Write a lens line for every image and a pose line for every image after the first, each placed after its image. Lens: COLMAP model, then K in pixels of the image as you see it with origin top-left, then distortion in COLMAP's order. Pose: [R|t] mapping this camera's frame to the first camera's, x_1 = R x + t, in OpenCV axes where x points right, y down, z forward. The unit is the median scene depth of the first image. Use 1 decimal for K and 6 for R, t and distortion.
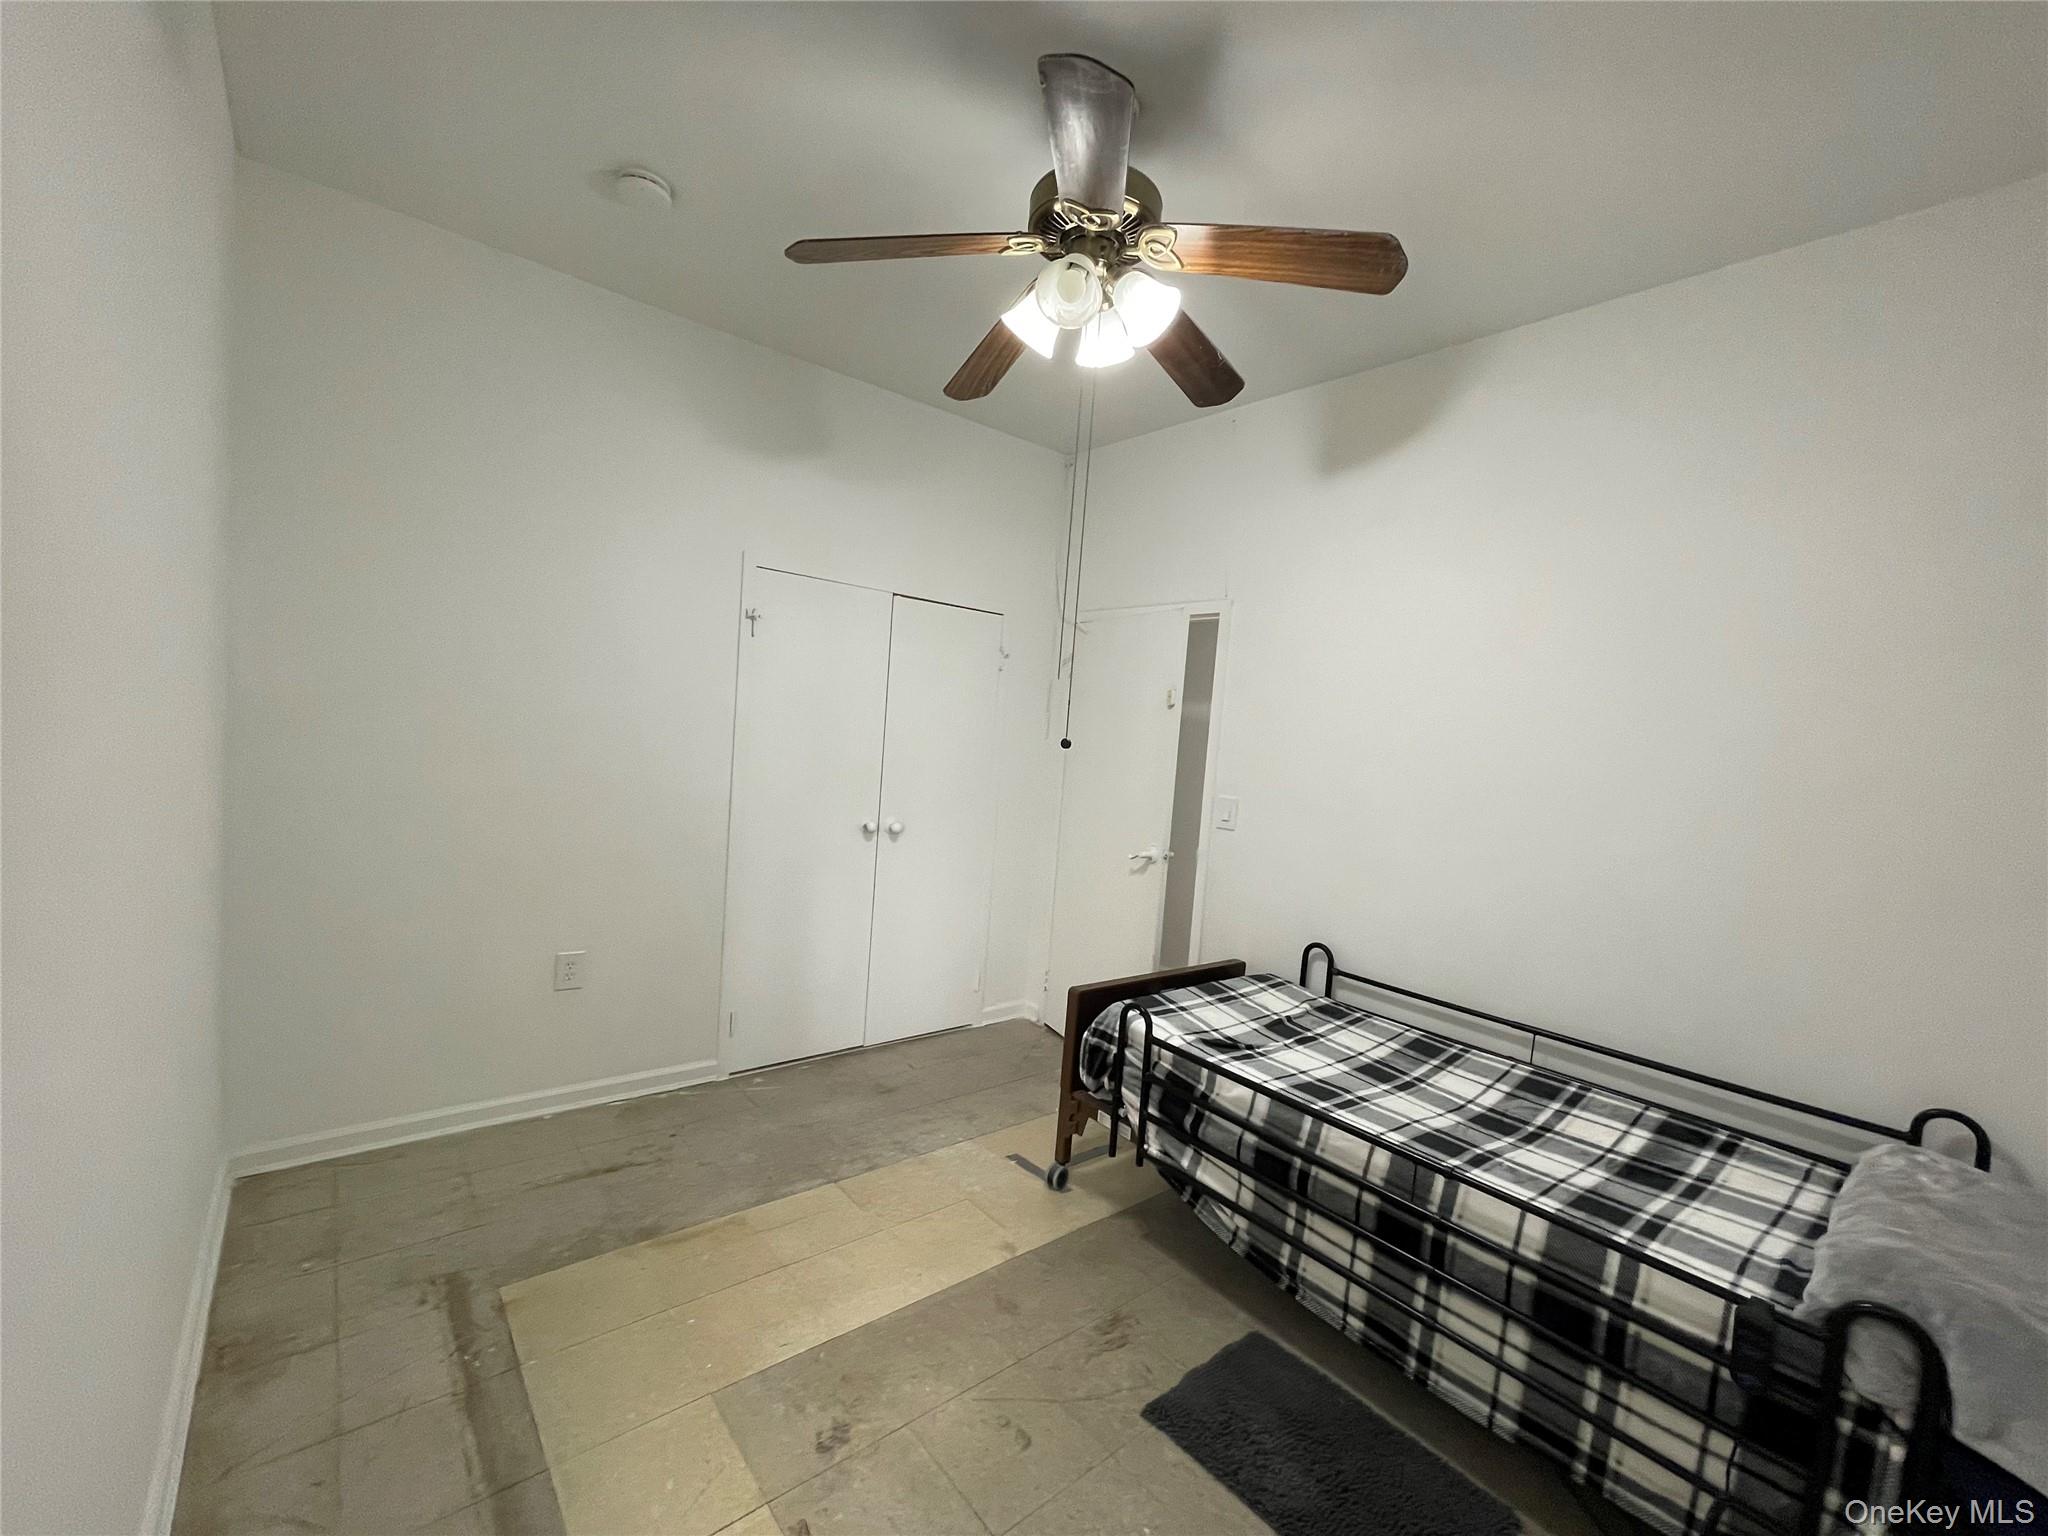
lens RADIAL K [[823.1, 0, 1022.3], [0, 823.1, 777.5], [0, 0, 1]] dist [0.000389, 0.000161]
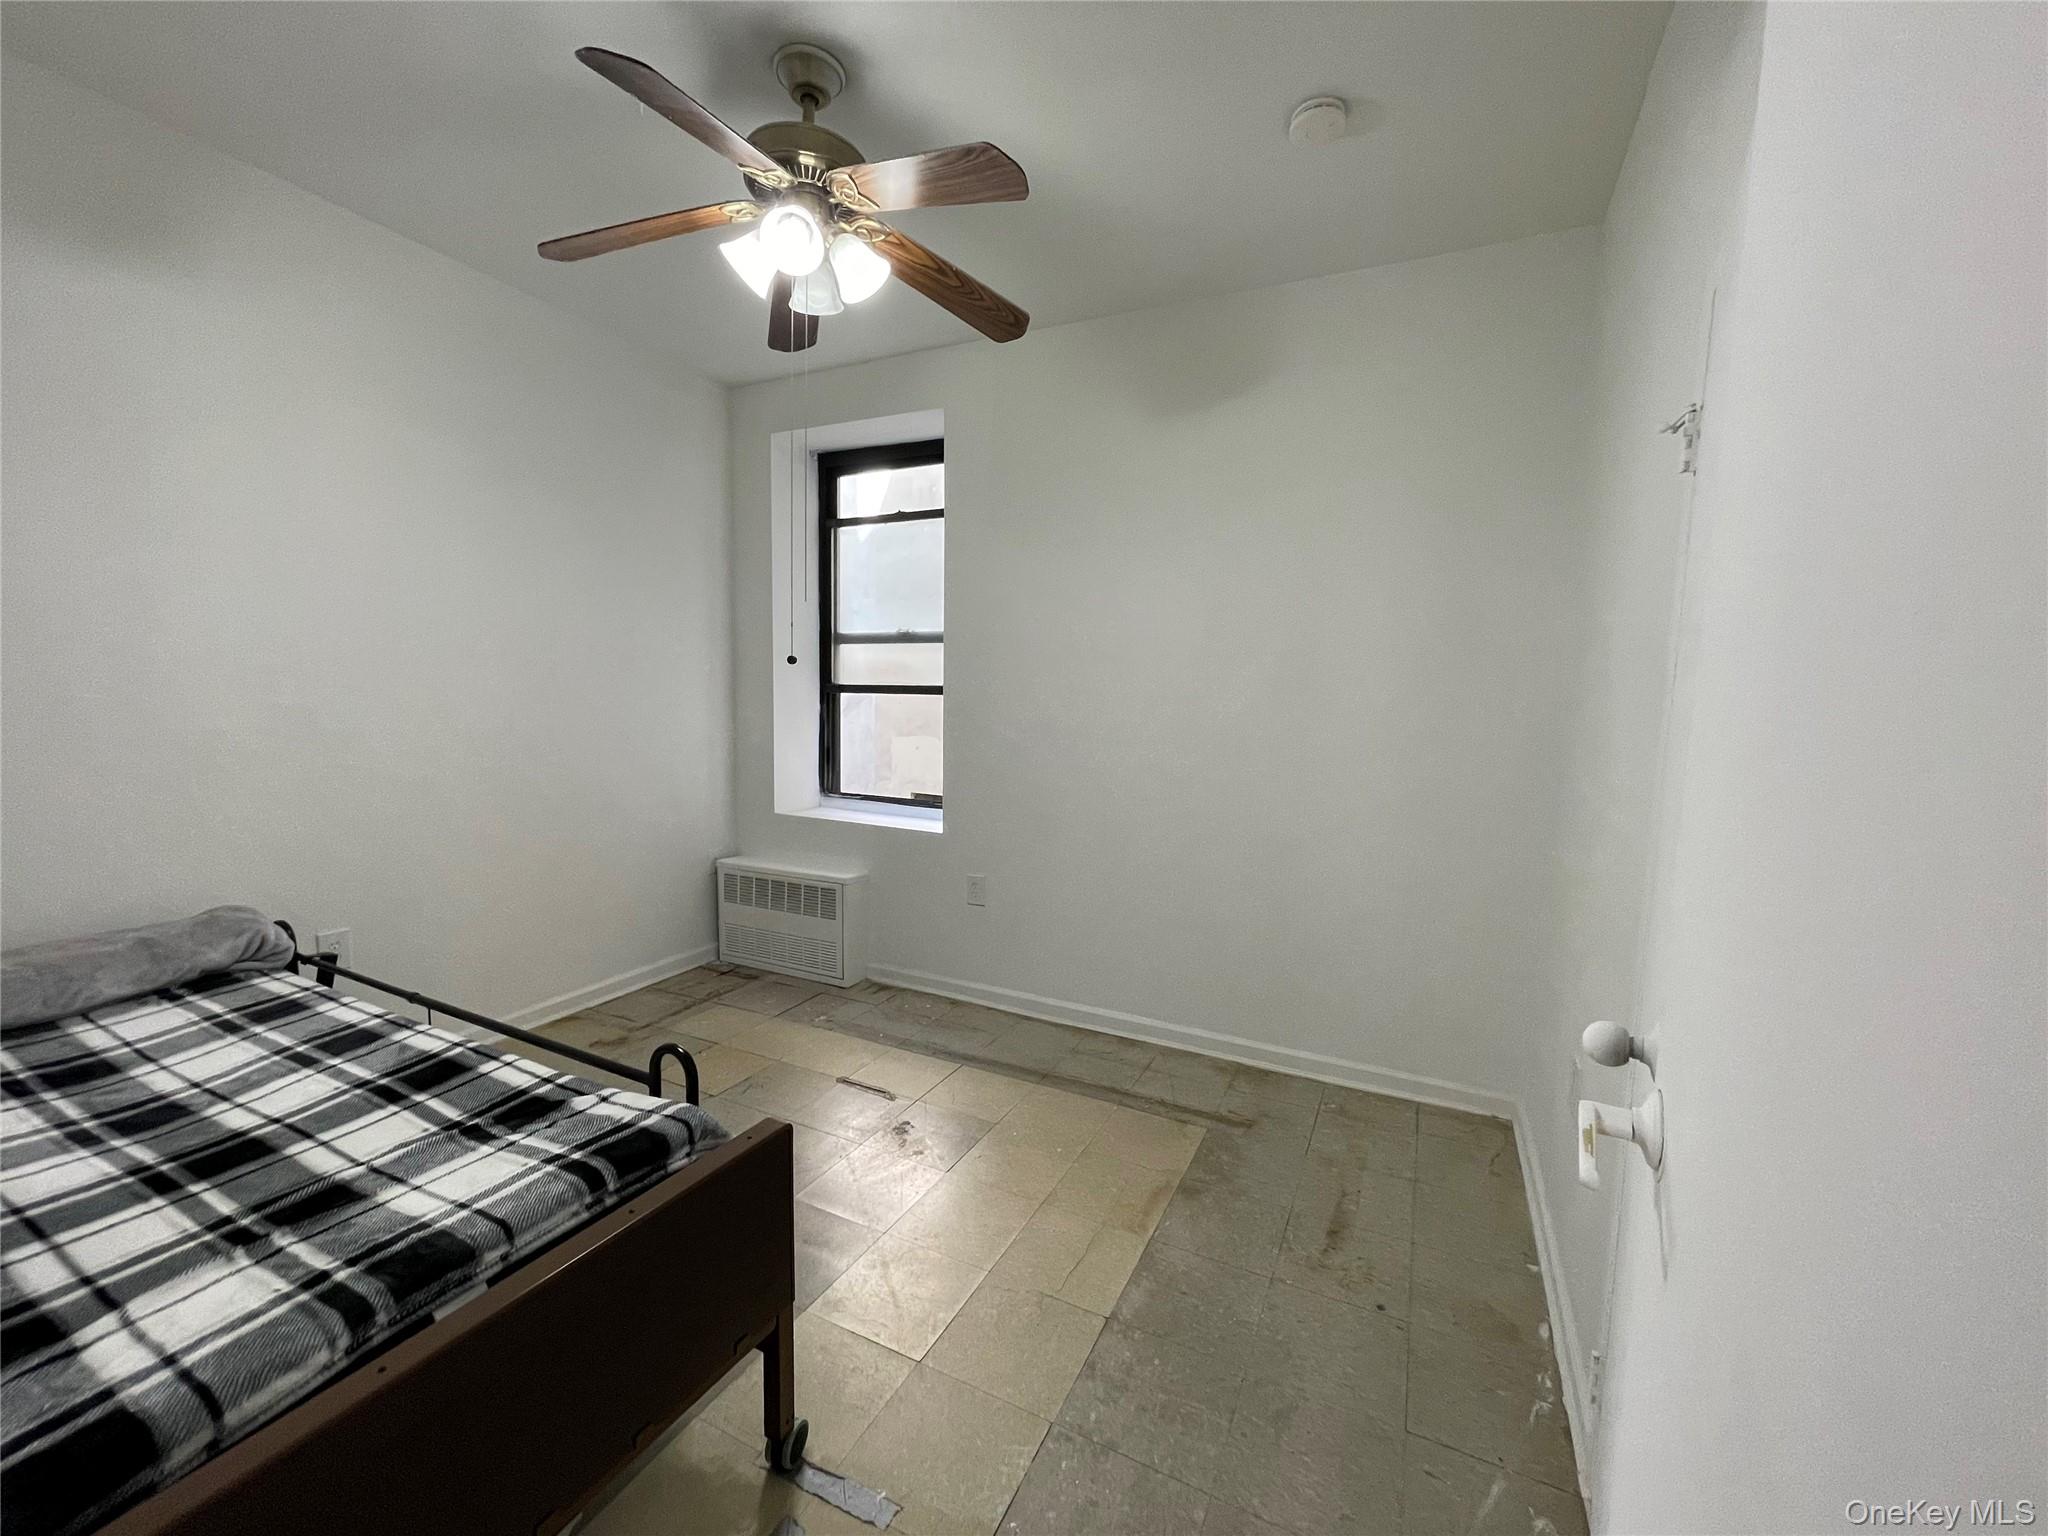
lens RADIAL K [[823.1, 0, 1022.3], [0, 823.1, 777.5], [0, 0, 1]] dist [0.000389, 0.000161]
pose [[-0.914019, -0.023395, -0.404995, 0.200724], [-0.090878, 0.984771, 0.148214, -0.121342], [0.395360, 0.172275, -0.902226, 1.930148]]
